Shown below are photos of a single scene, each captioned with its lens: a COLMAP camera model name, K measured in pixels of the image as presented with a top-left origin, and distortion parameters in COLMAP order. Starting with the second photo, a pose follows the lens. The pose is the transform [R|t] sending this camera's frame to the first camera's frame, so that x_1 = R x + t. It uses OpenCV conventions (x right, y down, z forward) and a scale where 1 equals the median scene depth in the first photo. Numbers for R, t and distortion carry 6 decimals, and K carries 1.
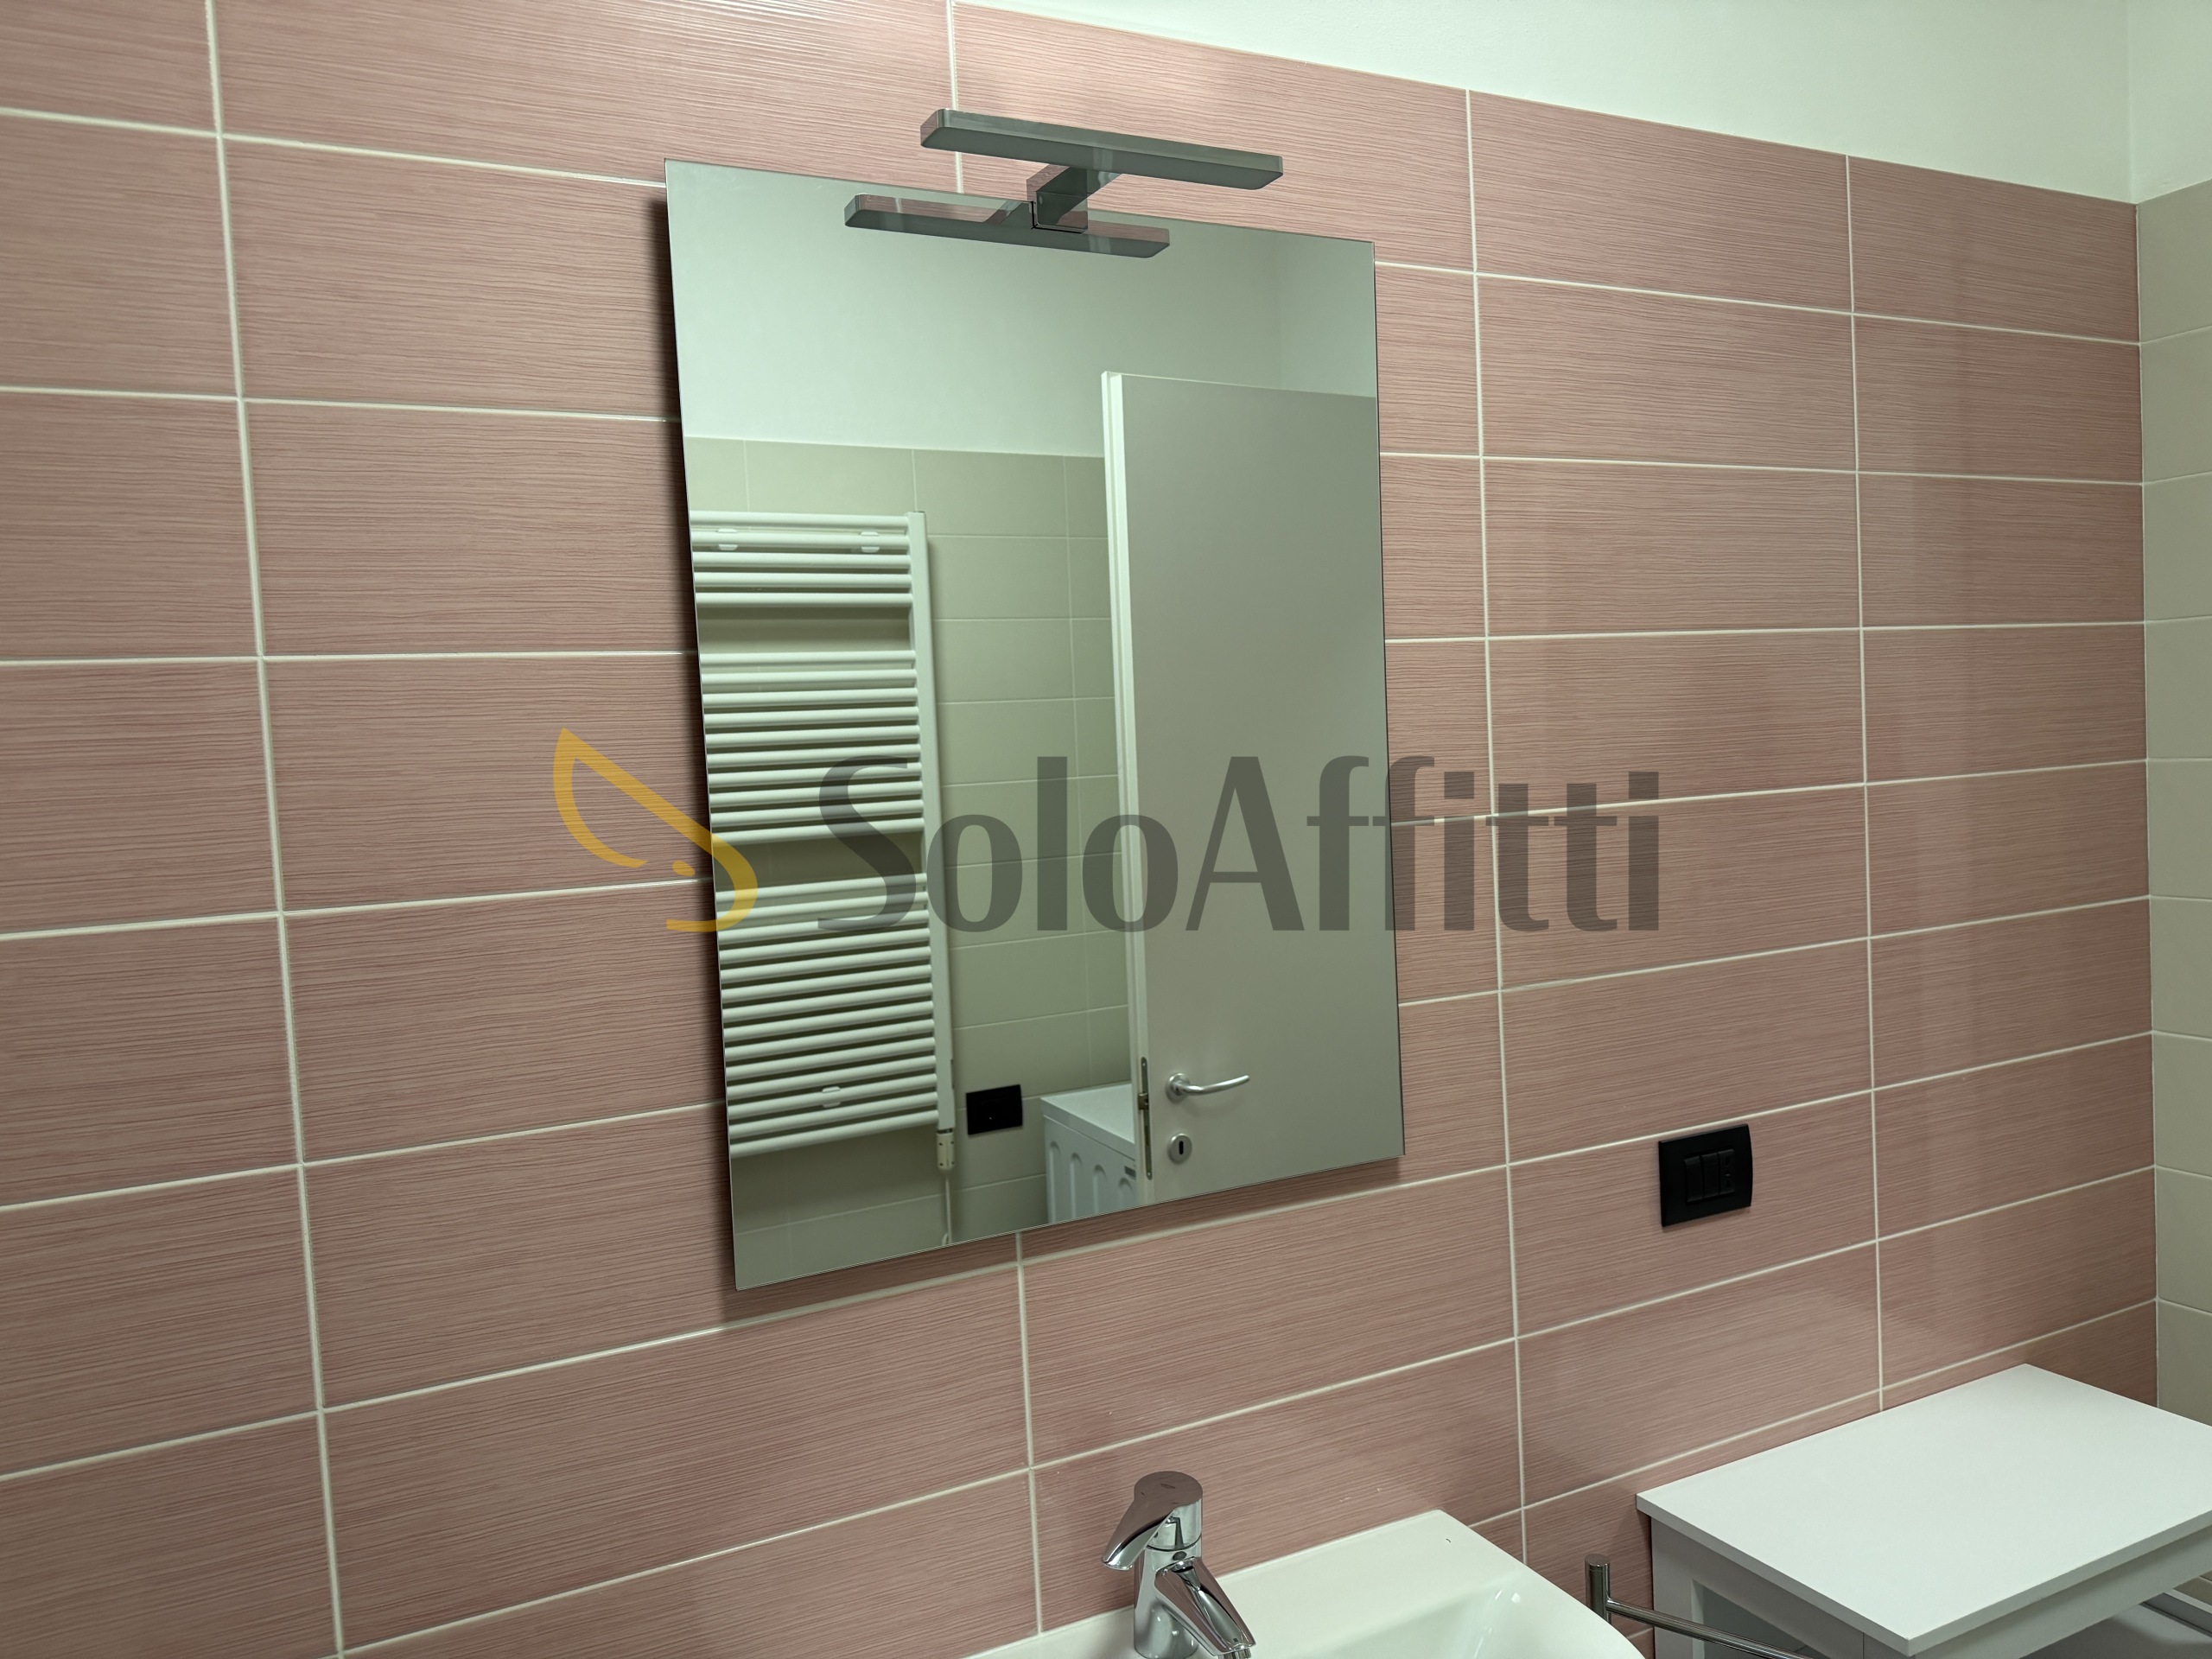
lens RADIAL K [[1556.1, 0, 1098.8], [0, 1556.1, 837.7], [0, 0, 1]] dist [0.041003, -0.049204]
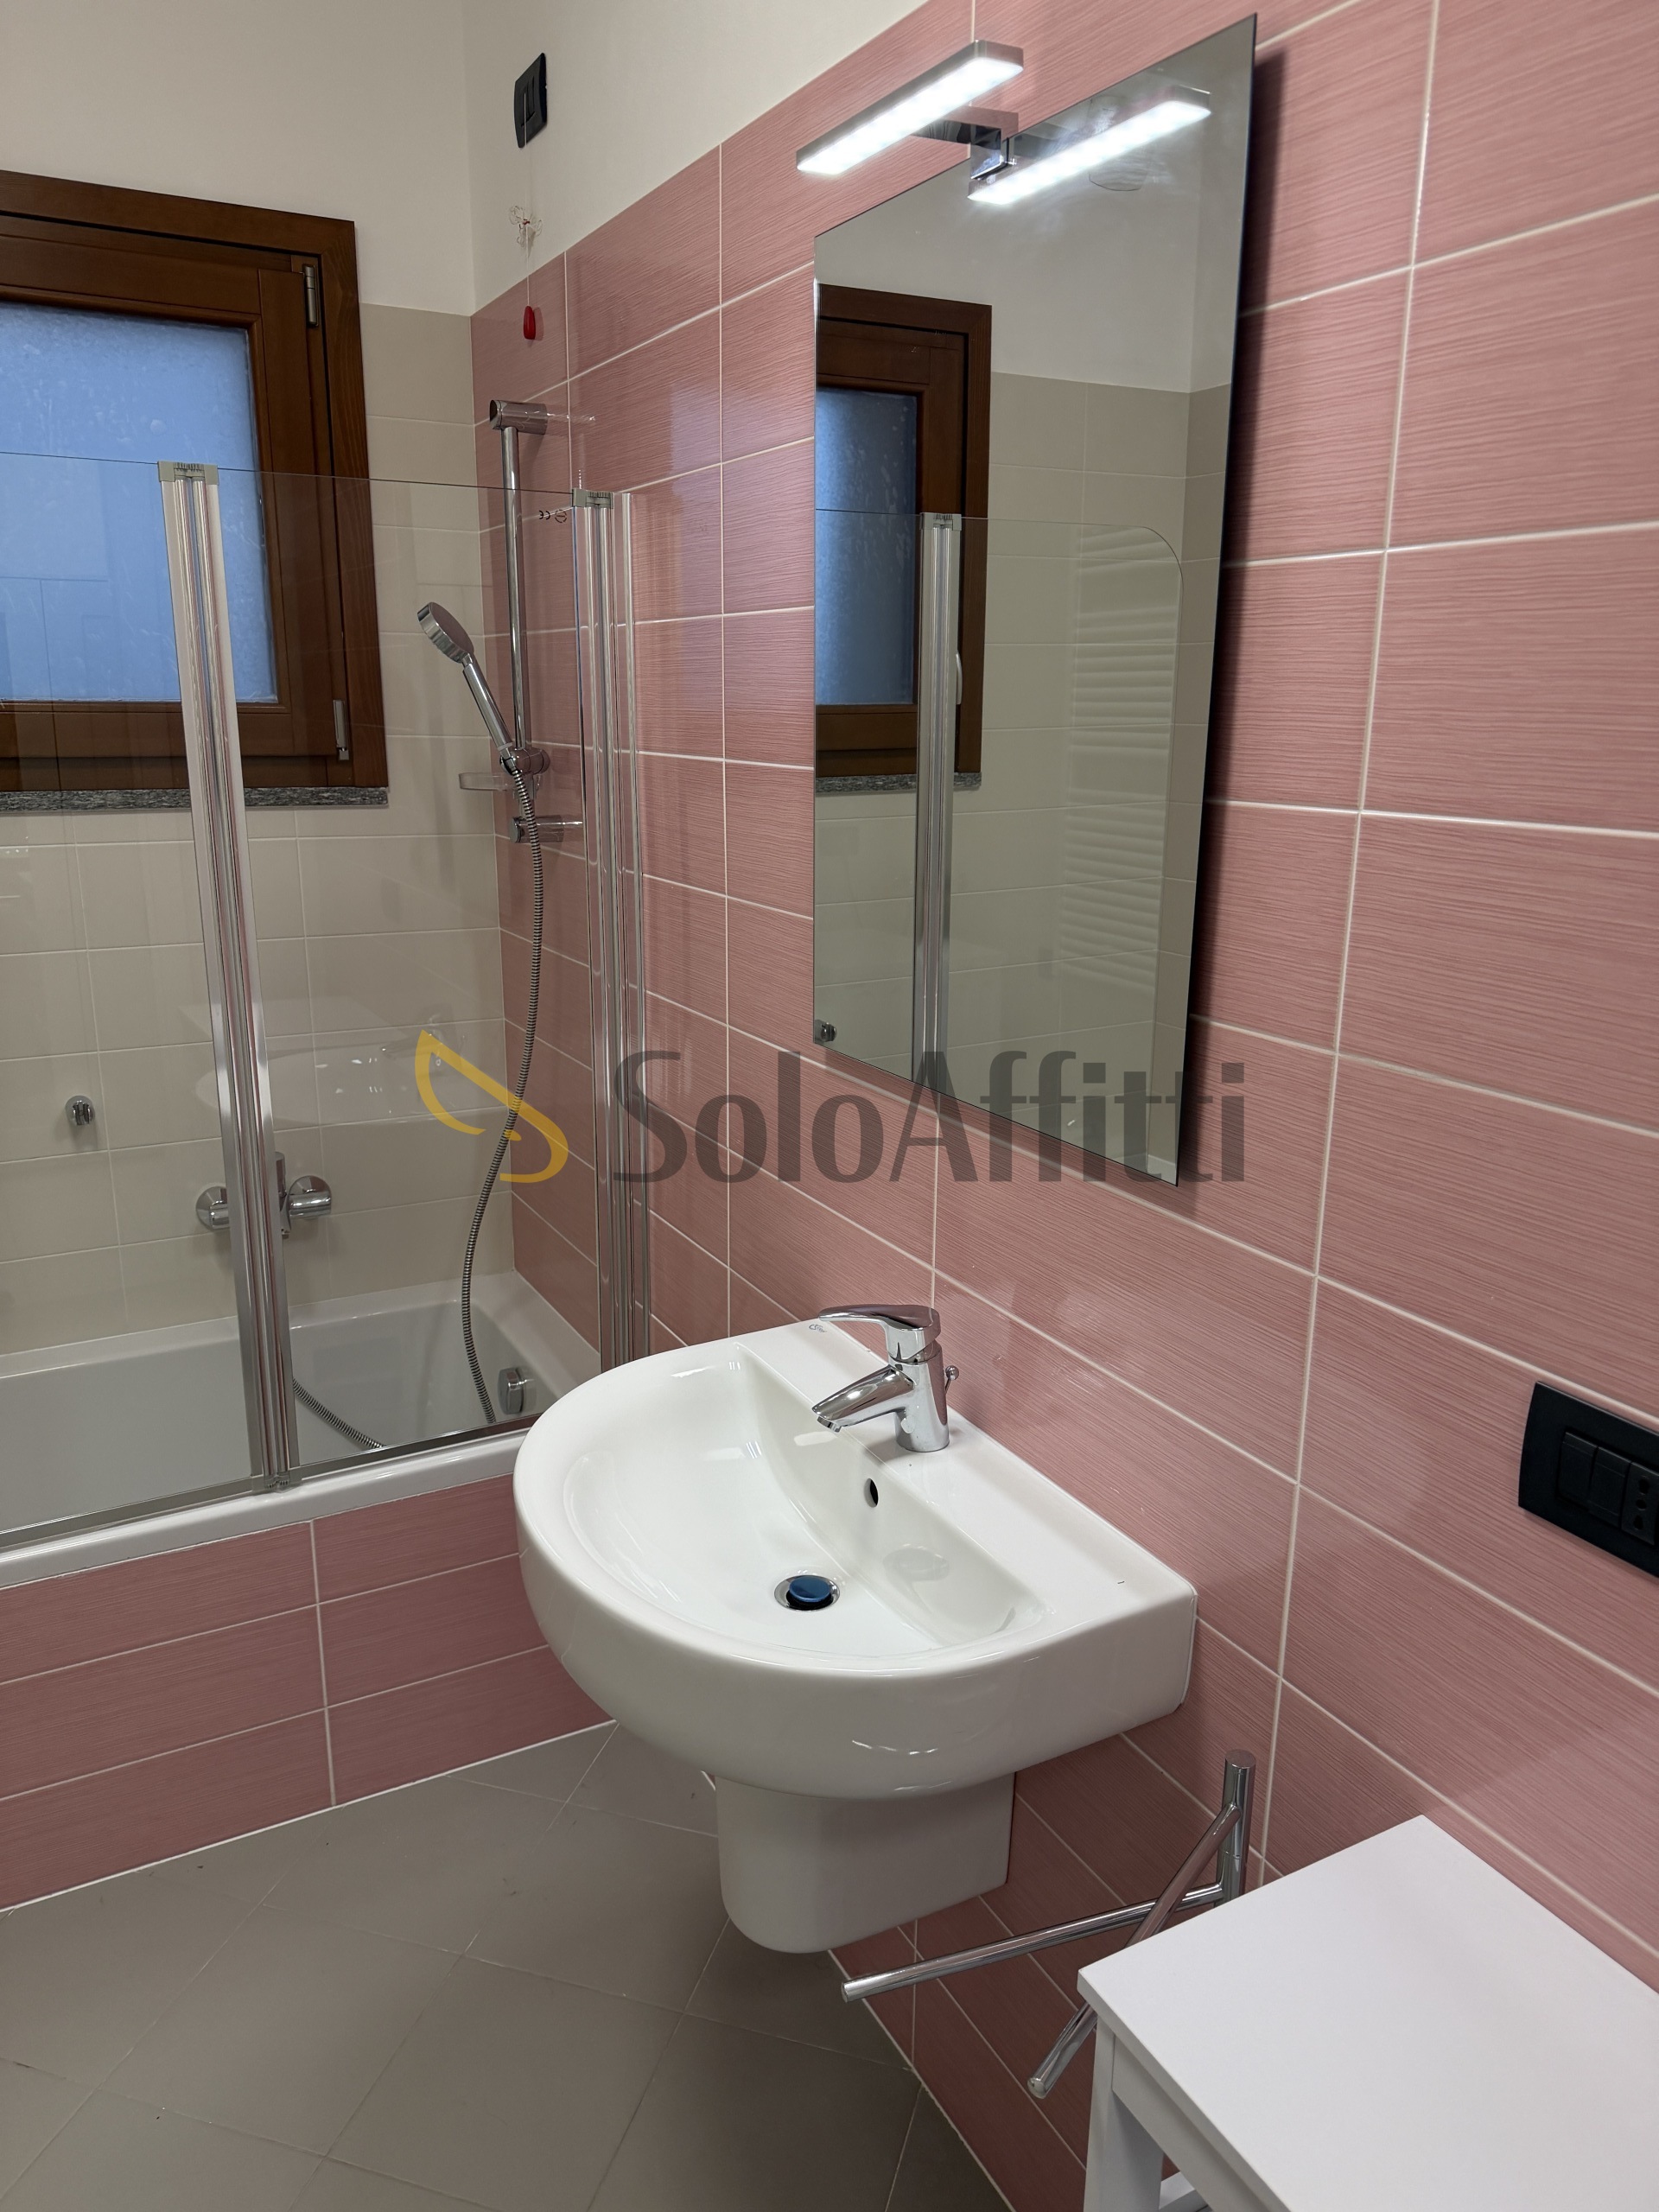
lens RADIAL K [[1556.1, 0, 724.8], [0, 1556.1, 1118.3], [0, 0, 1]] dist [0.041003, -0.049204]
pose [[0.001269, 0.310153, -0.950686, 0.942929], [-0.055780, 0.949228, 0.309604, -0.083679], [0.998442, 0.052636, 0.018505, 0.673686]]
